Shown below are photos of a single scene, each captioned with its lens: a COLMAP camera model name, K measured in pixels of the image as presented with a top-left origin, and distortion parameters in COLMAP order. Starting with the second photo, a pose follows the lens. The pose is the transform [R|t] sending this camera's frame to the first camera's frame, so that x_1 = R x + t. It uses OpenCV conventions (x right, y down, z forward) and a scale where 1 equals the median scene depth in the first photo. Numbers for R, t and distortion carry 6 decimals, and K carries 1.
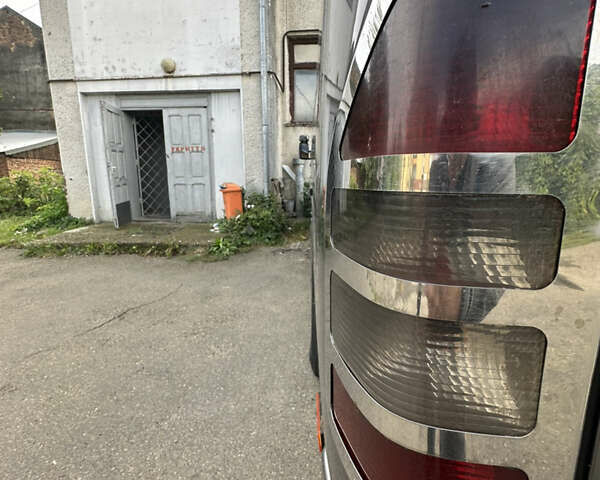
lens RADIAL K [[321.4, 0, 302.8], [0, 321.4, 240.1], [0, 0, 1]] dist [-0.002160, -0.000774]
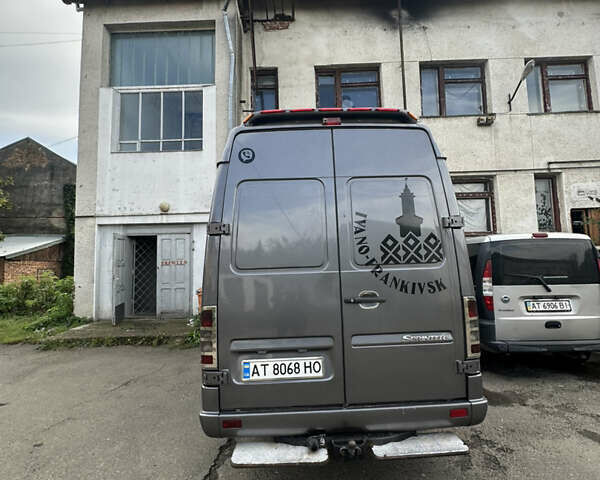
lens RADIAL K [[321.4, 0, 302.8], [0, 321.4, 240.1], [0, 0, 1]] dist [-0.002160, -0.000774]
pose [[0.998135, -0.017323, 0.058531, 0.107664], [0.032120, 0.964452, -0.262298, -0.003334], [-0.051907, 0.263688, 0.963210, -0.361121]]
